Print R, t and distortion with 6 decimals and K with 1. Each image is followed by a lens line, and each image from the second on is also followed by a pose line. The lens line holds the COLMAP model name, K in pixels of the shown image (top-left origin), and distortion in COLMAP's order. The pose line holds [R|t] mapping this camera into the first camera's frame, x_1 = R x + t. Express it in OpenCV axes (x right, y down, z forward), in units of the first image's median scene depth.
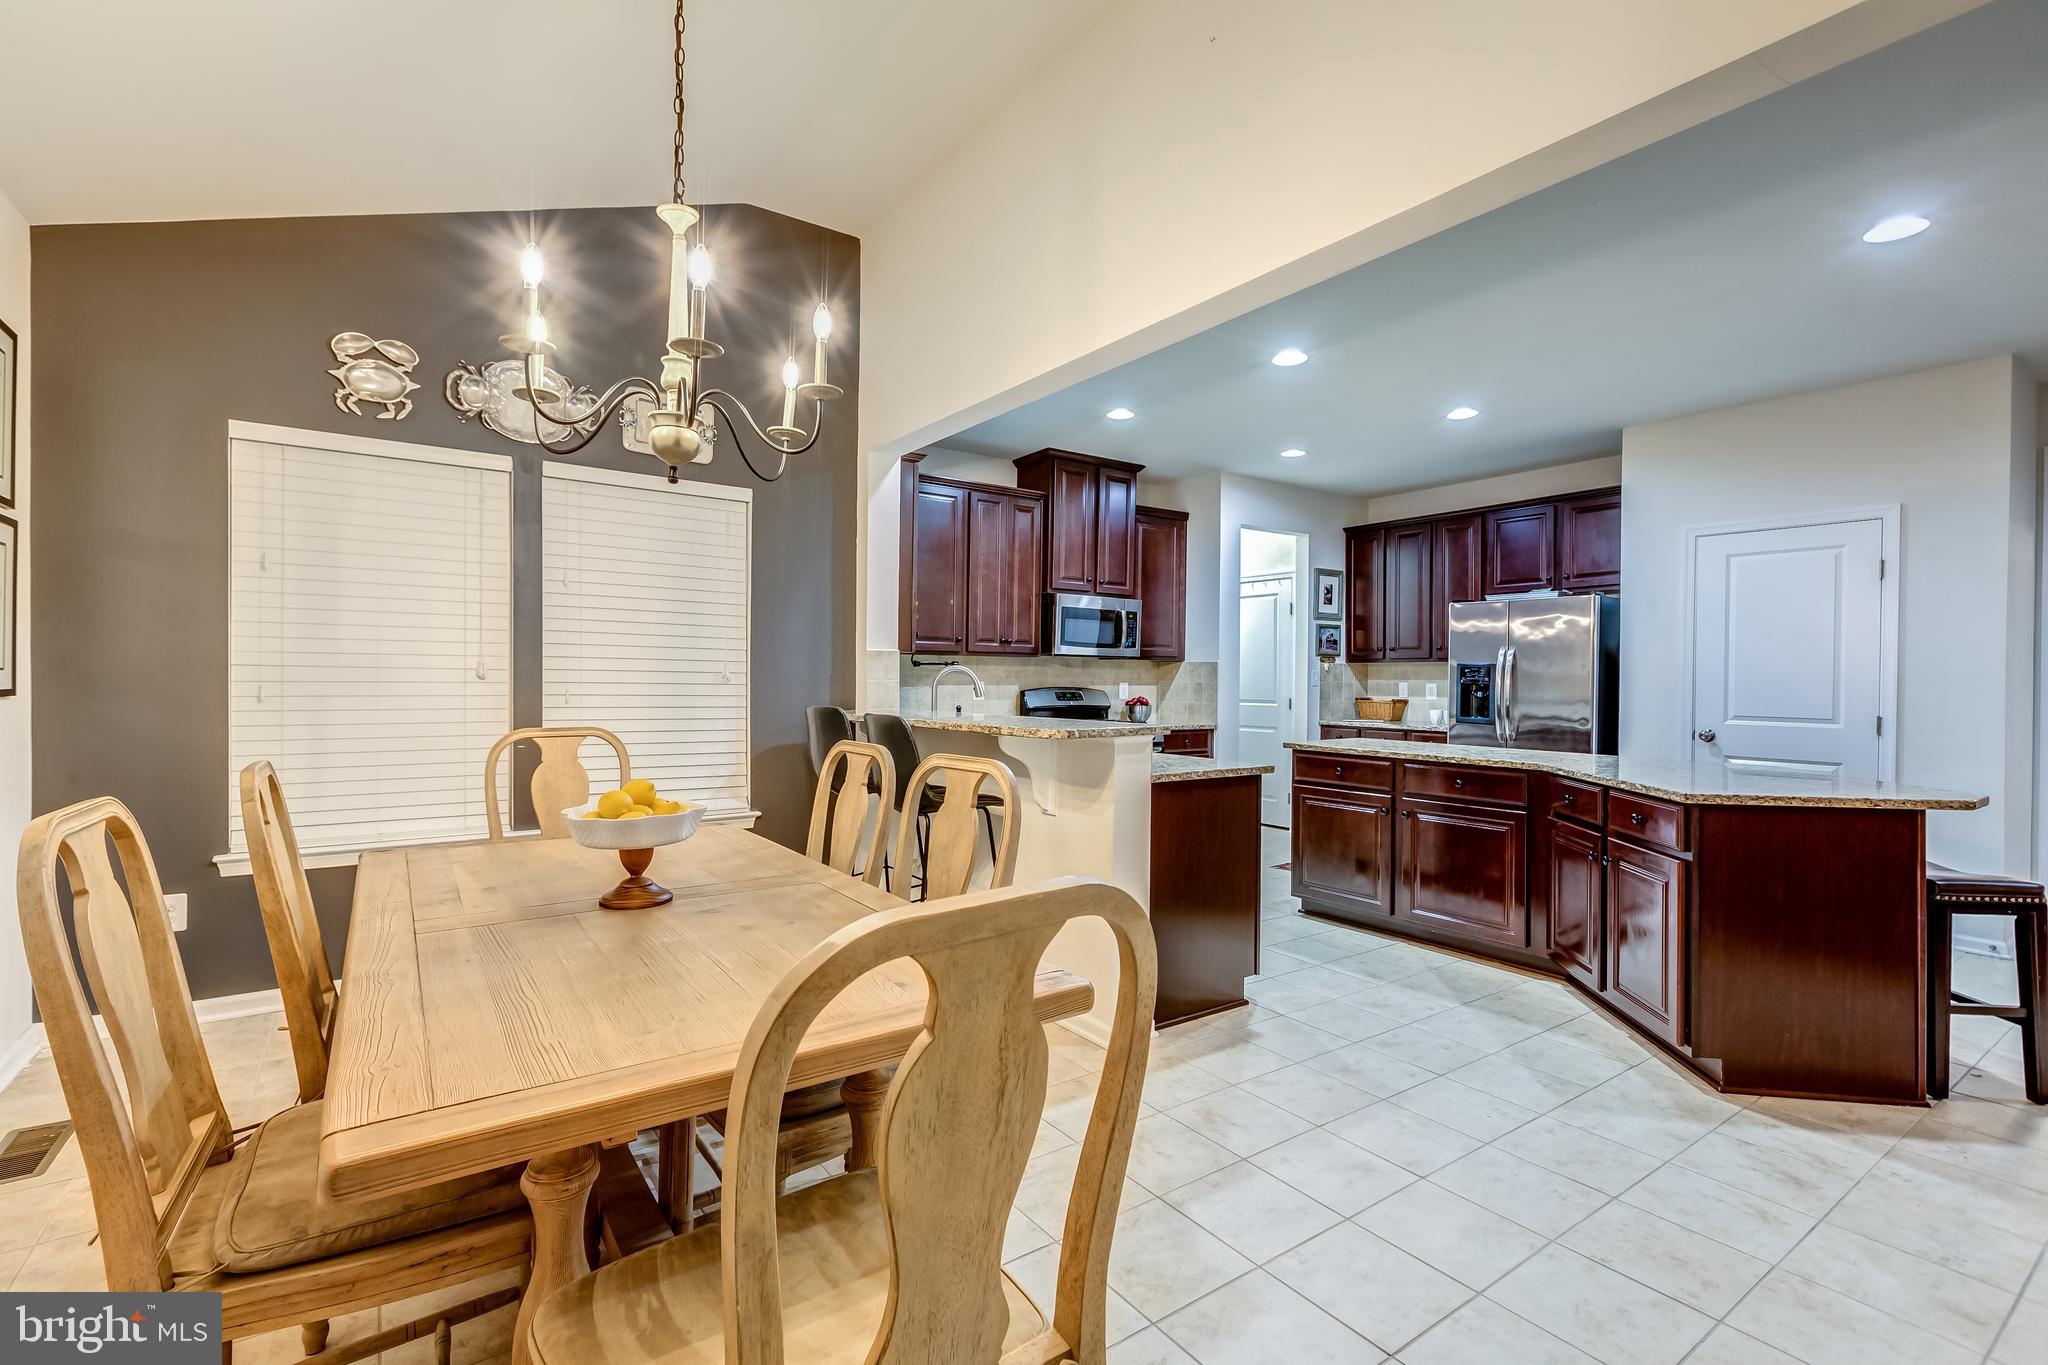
lens RADIAL K [[915.1, 0, 999.3], [0, 915.1, 681.2], [0, 0, 1]] dist [0.004751, -0.002575]
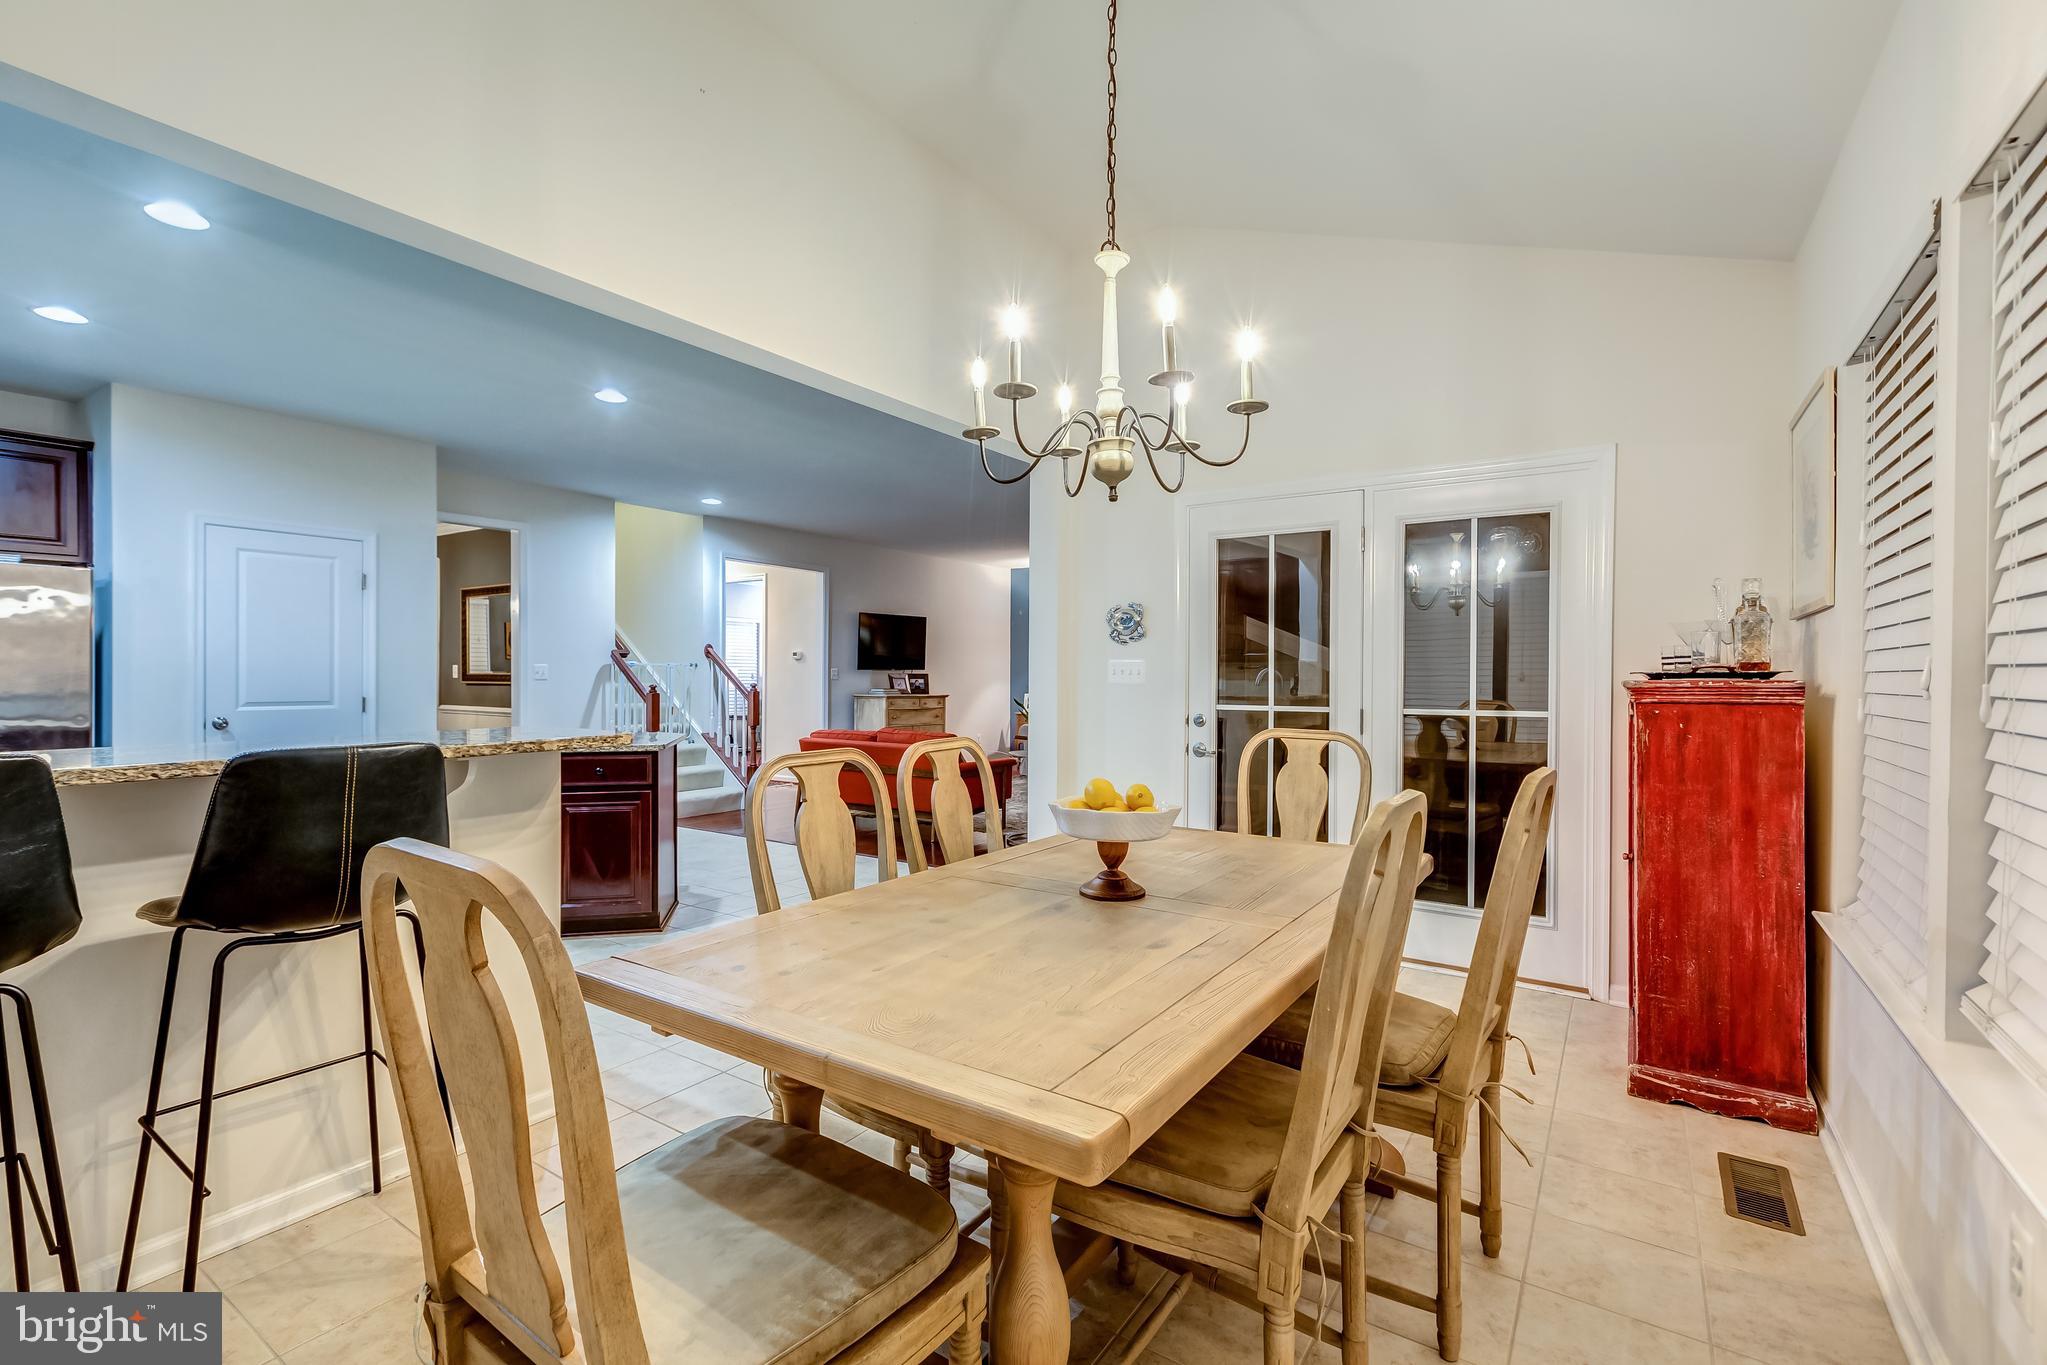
lens RADIAL K [[914.6, 0, 1017.6], [0, 914.6, 679.5], [0, 0, 1]] dist [0.004751, -0.002575]
pose [[-0.359598, -0.027210, 0.932711, -0.423755], [-0.013916, 0.999620, 0.023796, -0.022477], [-0.933004, -0.004422, -0.359840, 0.471142]]
